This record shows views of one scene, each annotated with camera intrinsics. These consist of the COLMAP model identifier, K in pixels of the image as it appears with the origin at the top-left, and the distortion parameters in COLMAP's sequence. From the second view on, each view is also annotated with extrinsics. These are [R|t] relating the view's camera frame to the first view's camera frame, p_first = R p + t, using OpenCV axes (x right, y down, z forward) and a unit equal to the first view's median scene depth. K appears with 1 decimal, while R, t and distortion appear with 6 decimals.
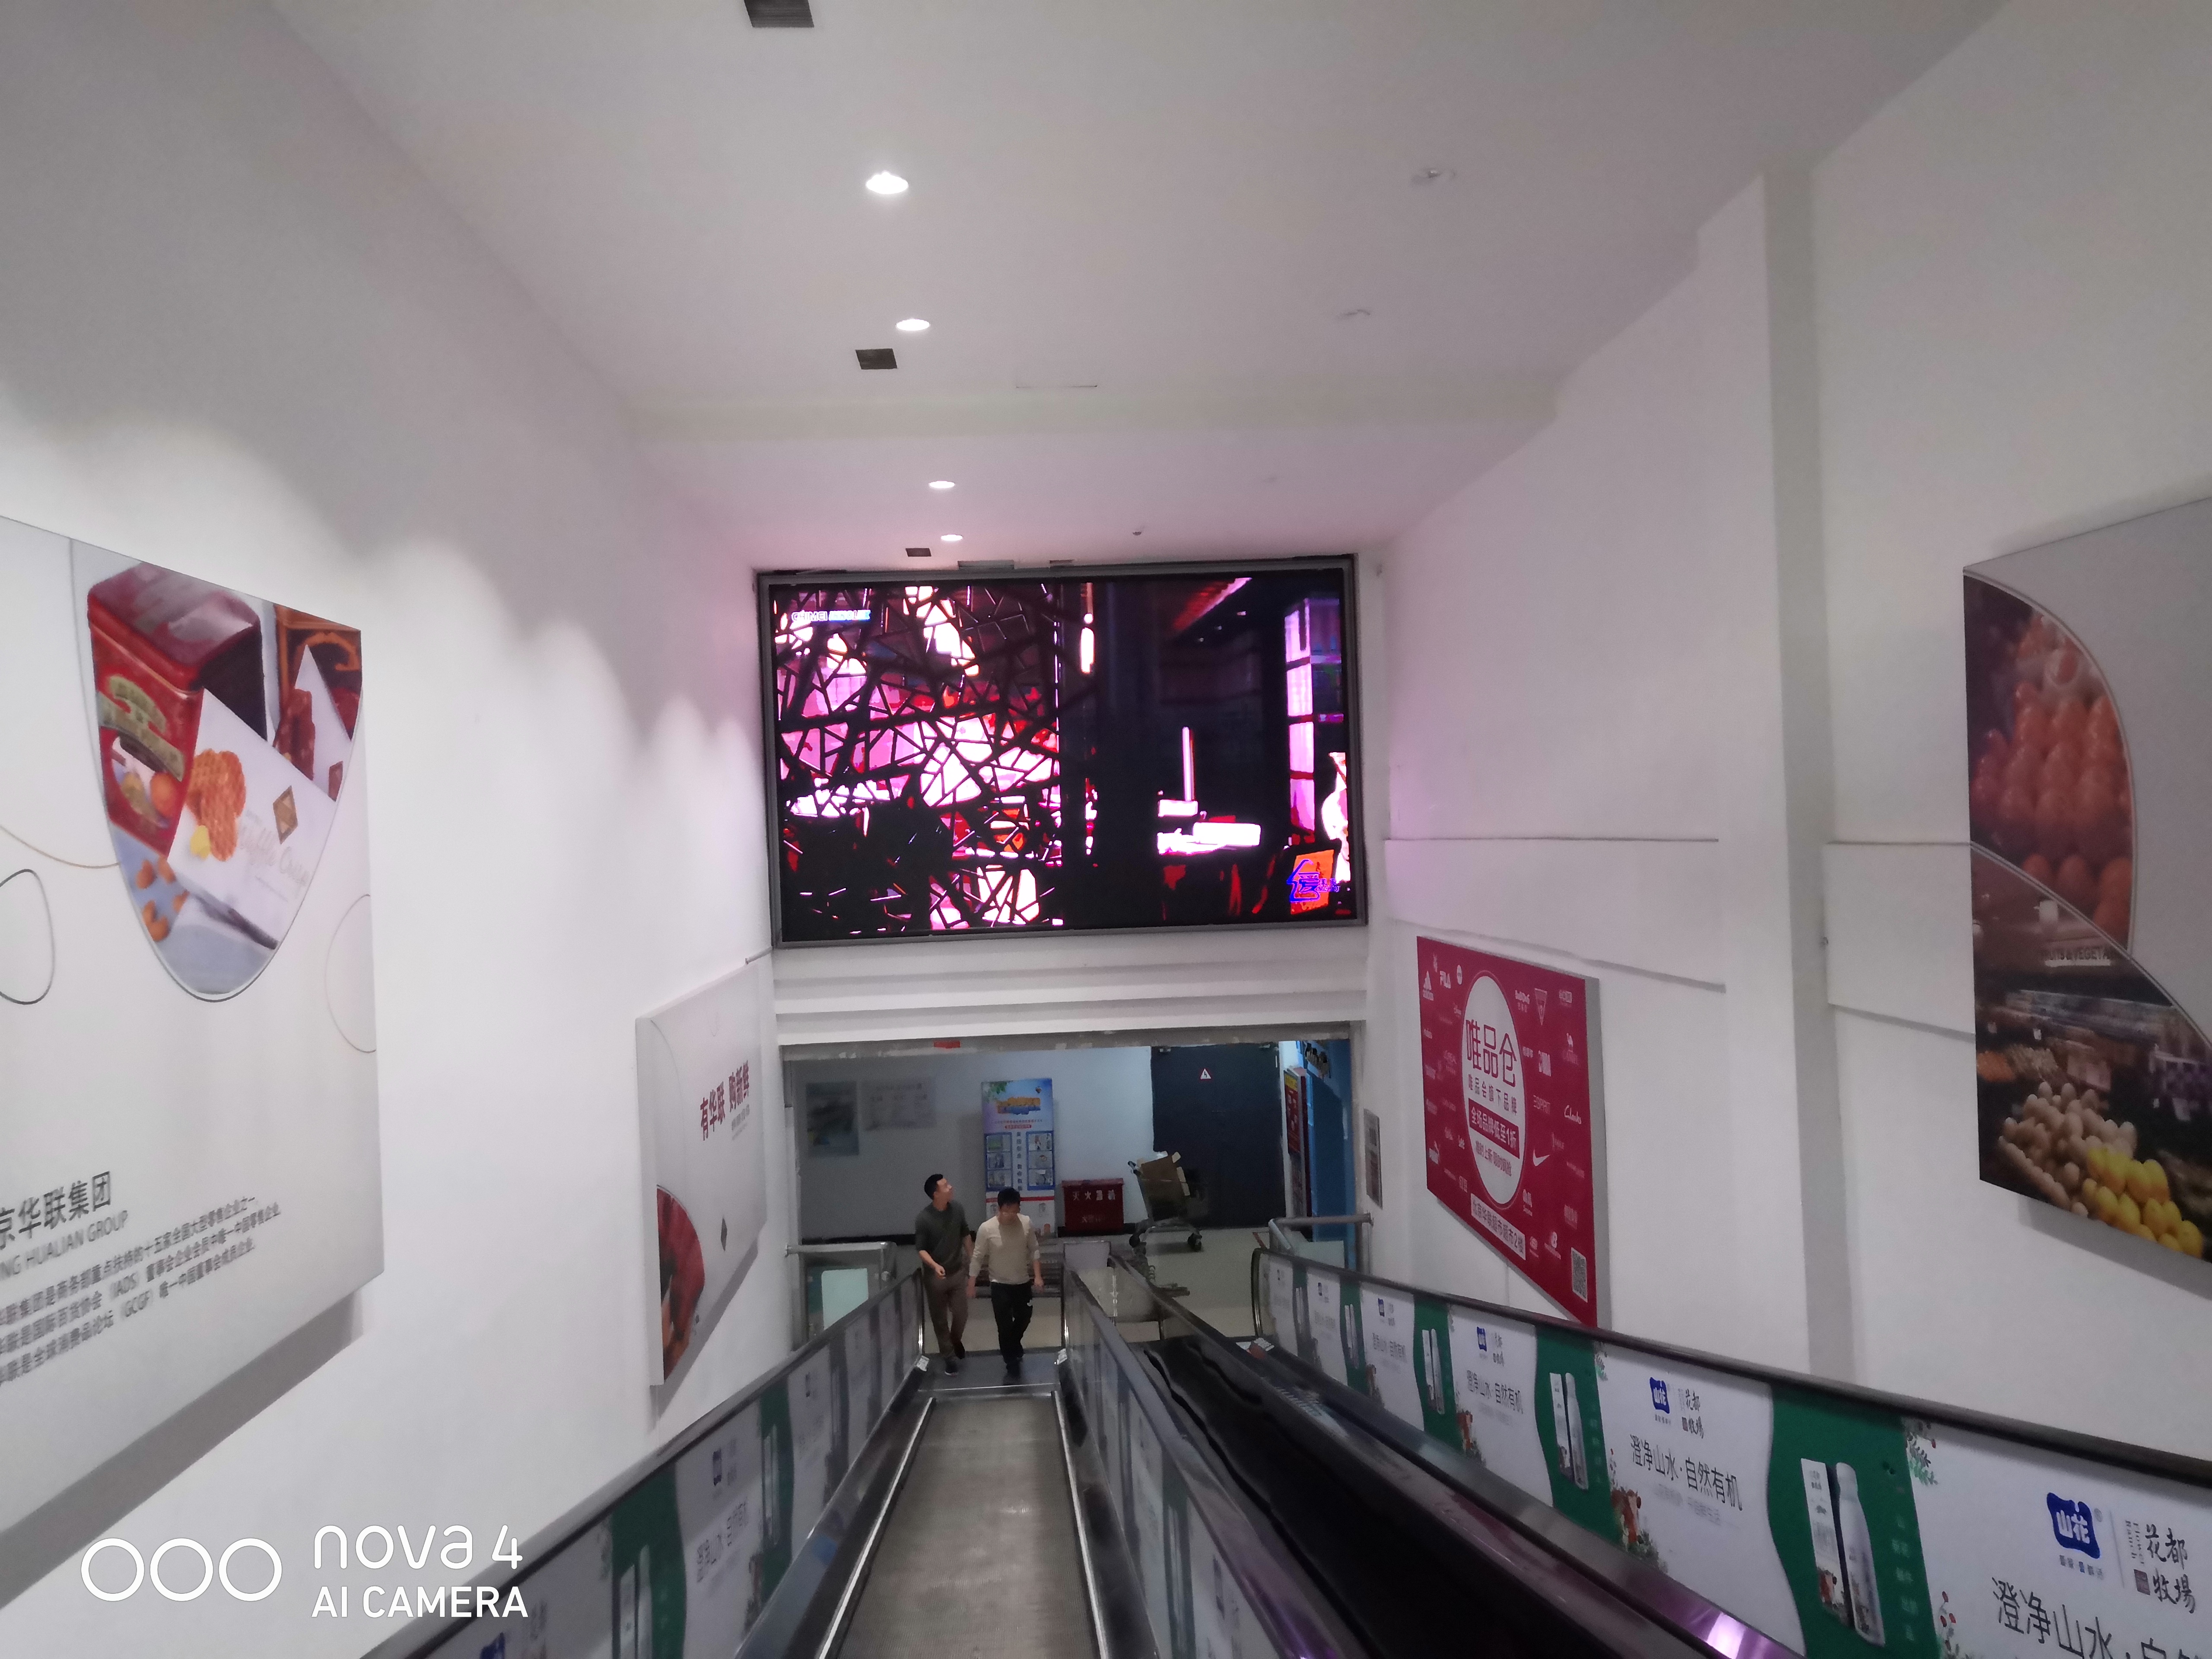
lens RADIAL K [[1768.0, 0, 1106.0], [0, 1768.0, 829.5], [0, 0, 1]] dist [0.119297, -0.546189]
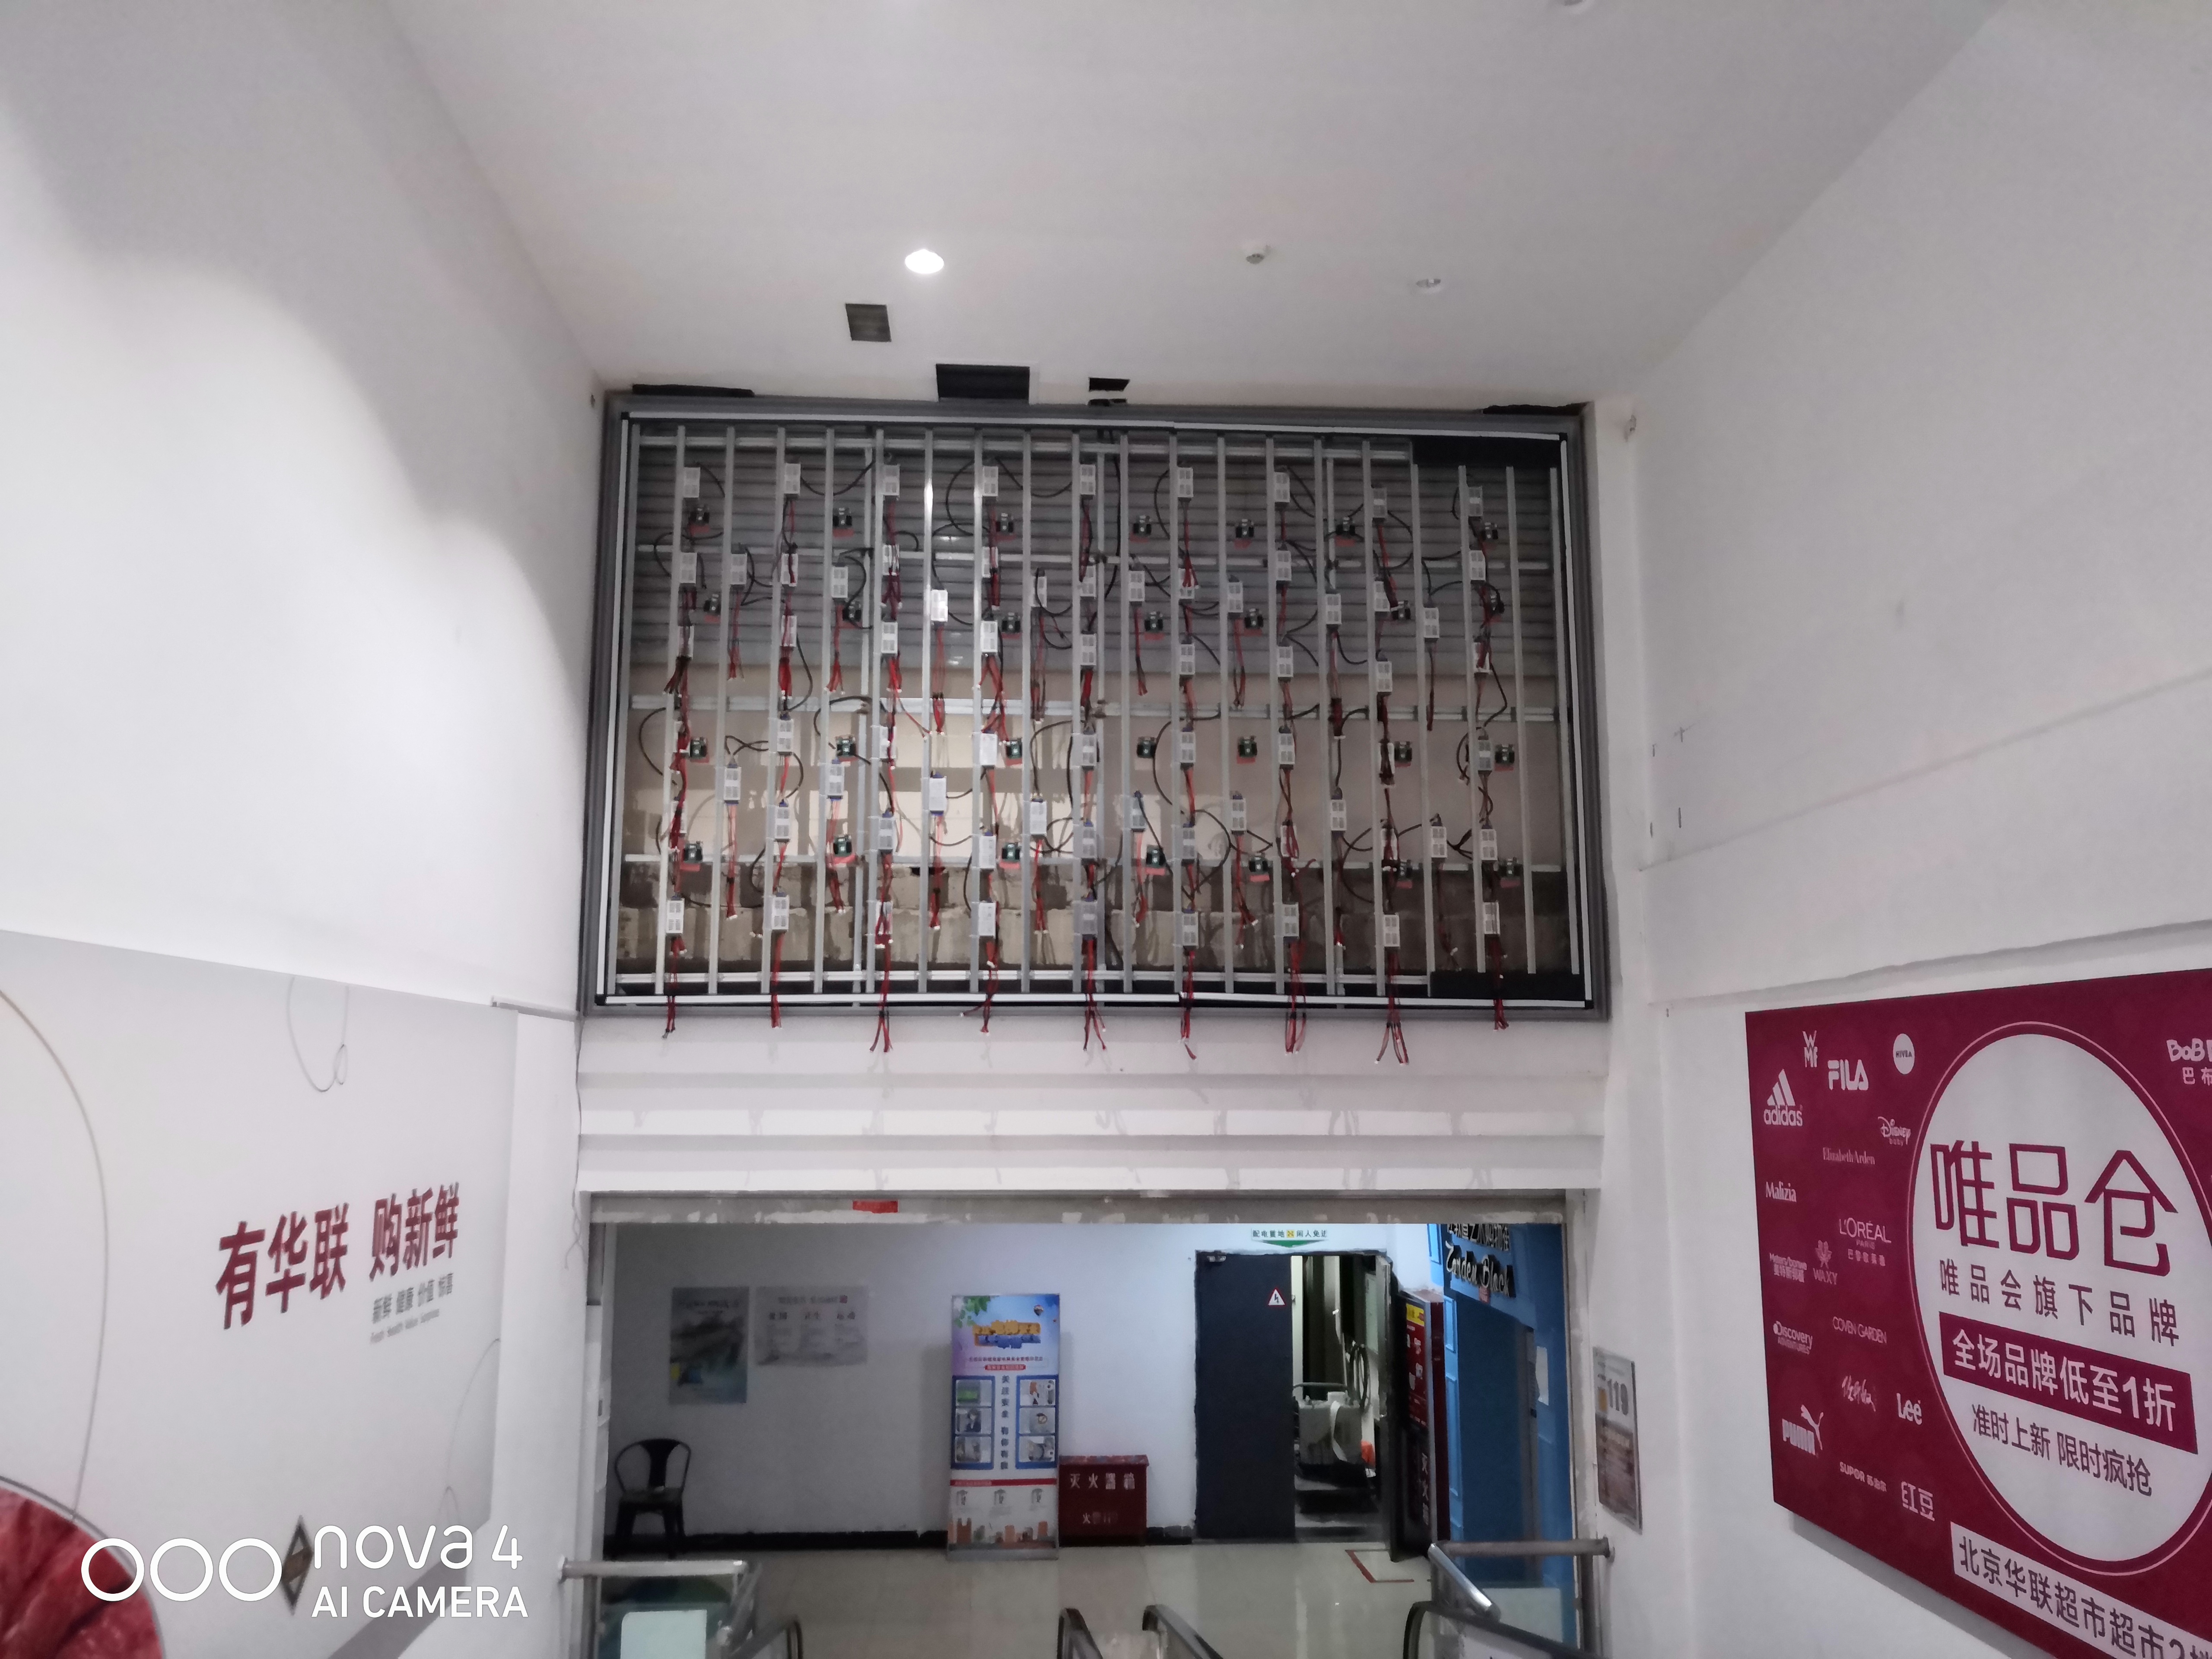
lens RADIAL K [[1742.1, 0, 1107.0], [0, 1742.1, 816.4], [0, 0, 1]] dist [-0.006550, 0.052242]
pose [[0.999227, 0.039165, 0.003275, -0.022527], [-0.038185, 0.987177, -0.154994, 0.087547], [-0.009303, 0.154749, 0.987910, 0.449863]]
